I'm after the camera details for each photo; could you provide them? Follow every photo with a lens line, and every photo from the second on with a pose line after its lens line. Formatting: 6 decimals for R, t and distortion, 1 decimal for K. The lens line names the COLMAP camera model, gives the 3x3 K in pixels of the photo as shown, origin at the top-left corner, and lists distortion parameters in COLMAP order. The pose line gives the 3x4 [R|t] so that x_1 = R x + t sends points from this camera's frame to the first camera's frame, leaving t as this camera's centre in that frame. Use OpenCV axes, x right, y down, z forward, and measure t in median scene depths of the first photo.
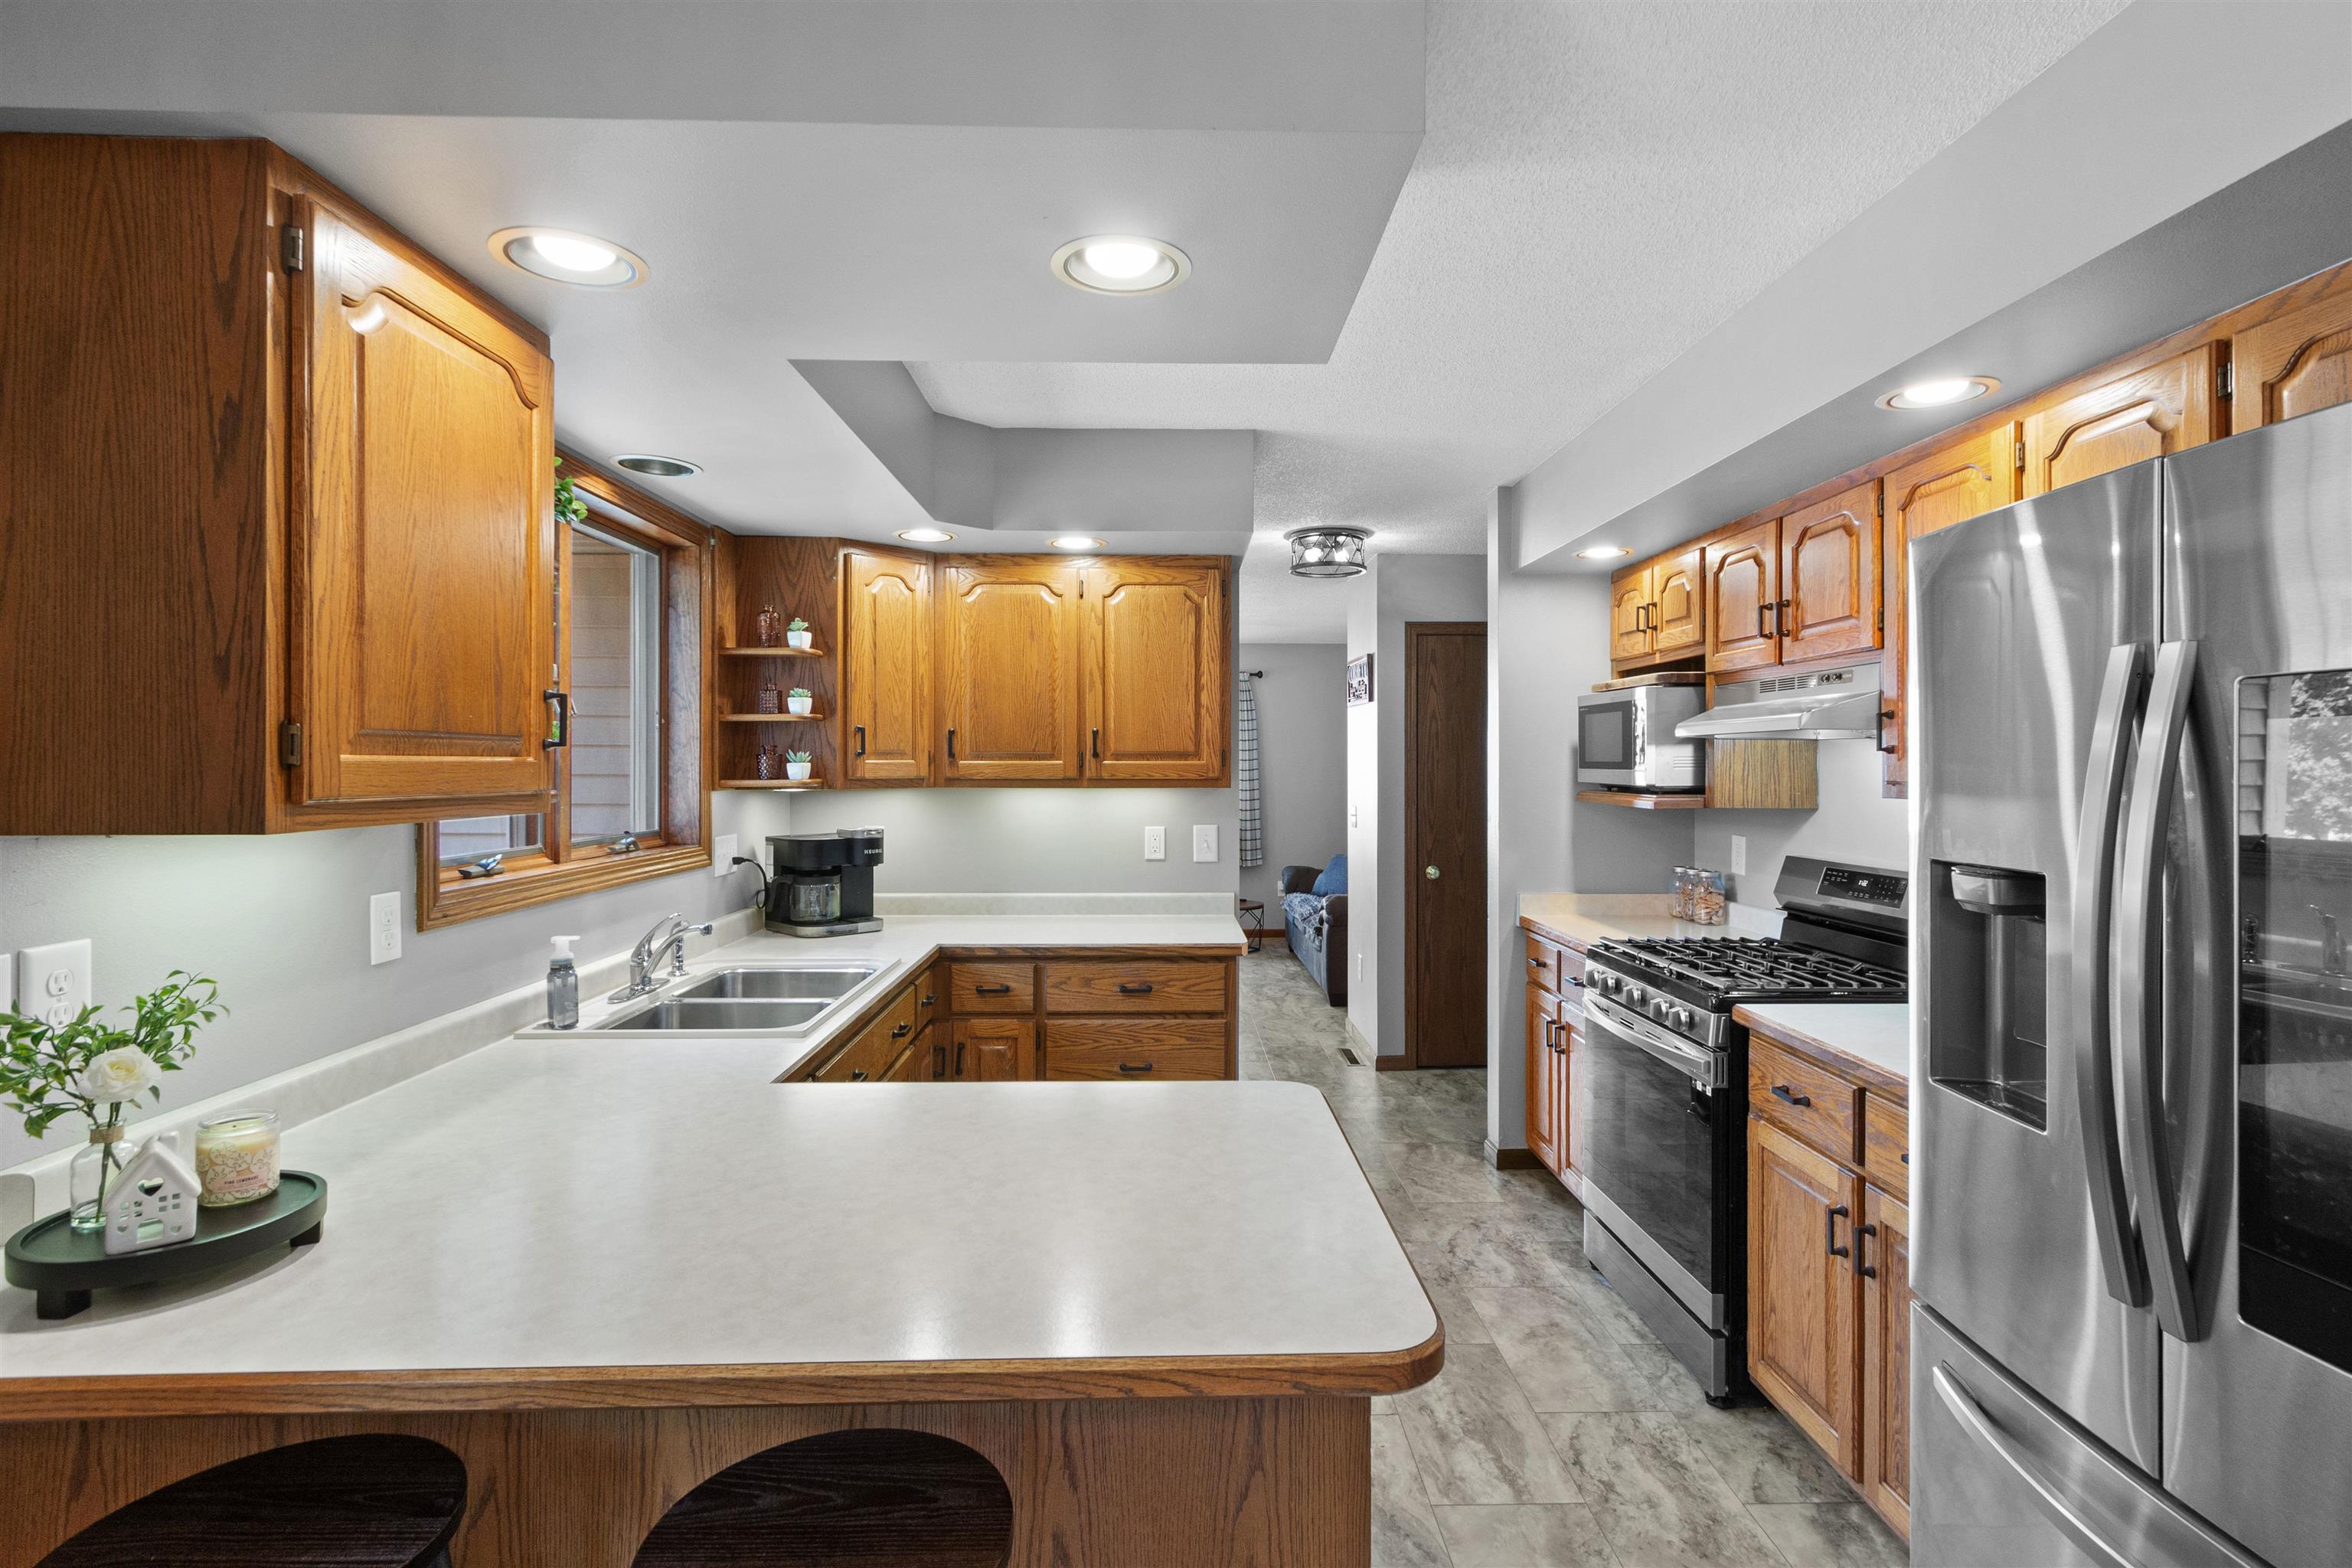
lens RADIAL K [[1124.3, 0, 1179.6], [0, 1124.3, 767.8], [0, 0, 1]] dist [0.003488, 0.000263]
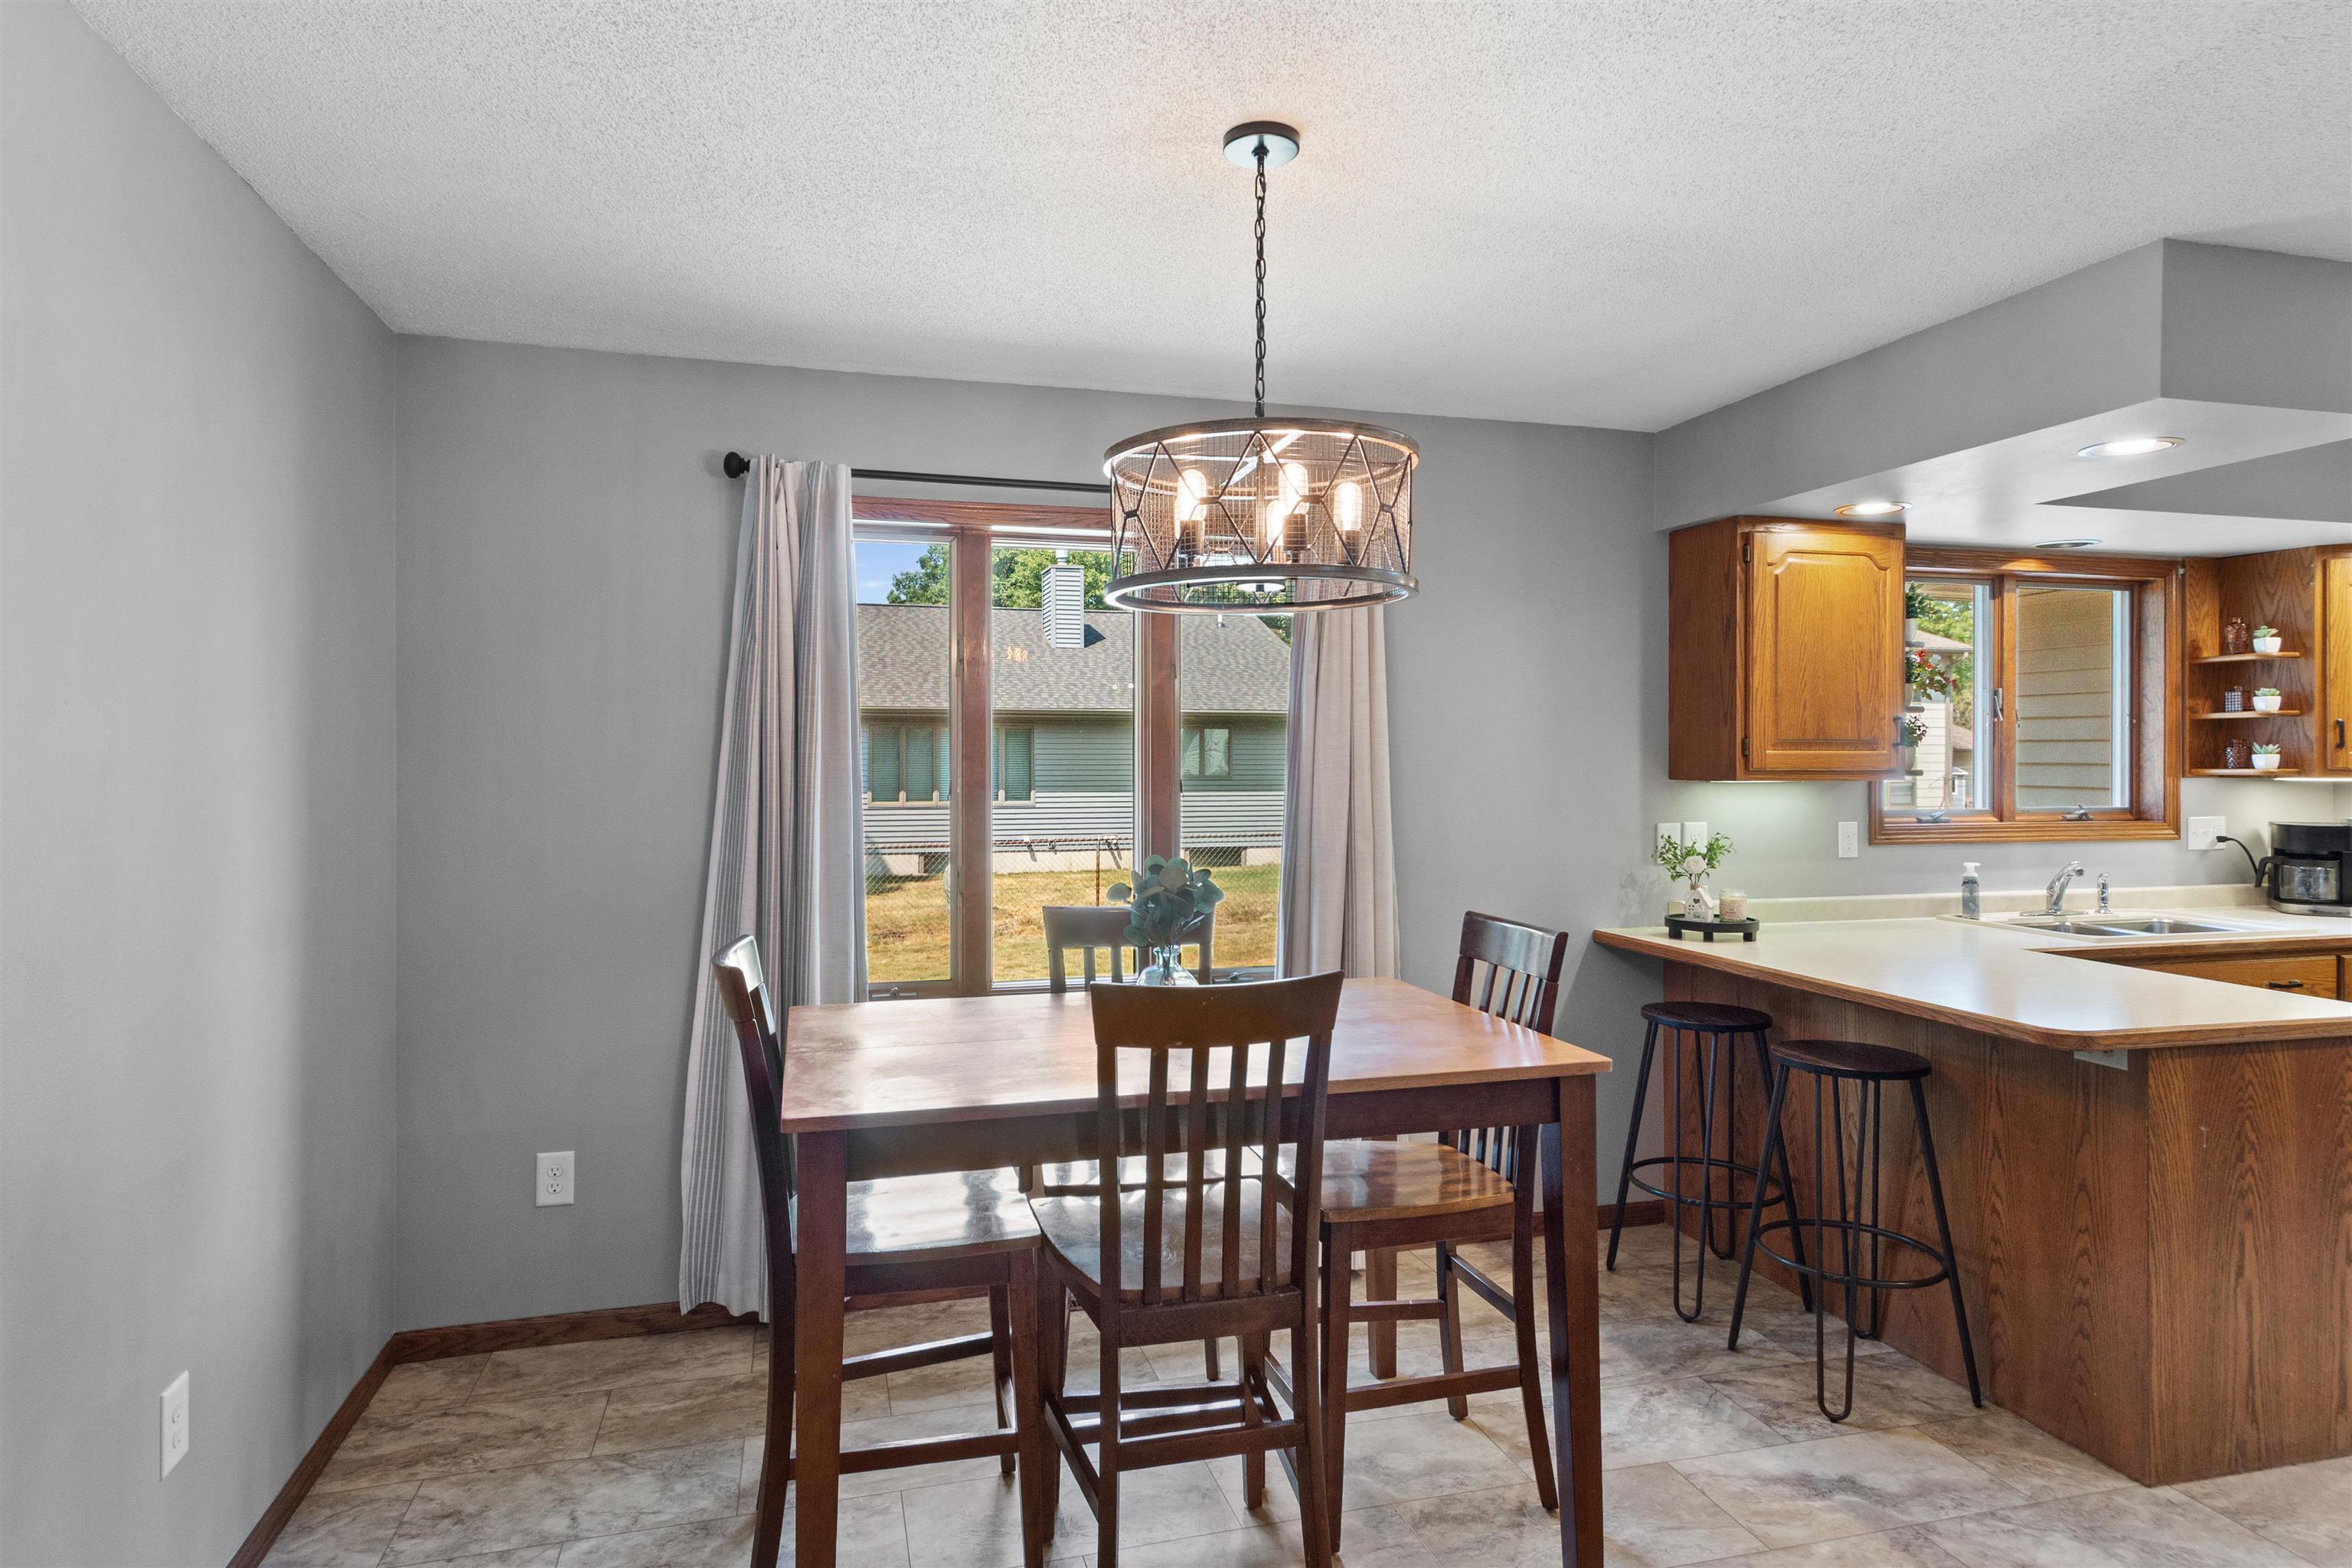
lens RADIAL K [[1124.3, 0, 1179.6], [0, 1124.3, 767.8], [0, 0, 1]] dist [0.003488, 0.000263]
pose [[0.196667, 0.008192, -0.980436, 0.571111], [-0.004313, 0.999963, 0.007490, 0.005753], [0.980461, 0.002756, 0.196695, -0.297905]]
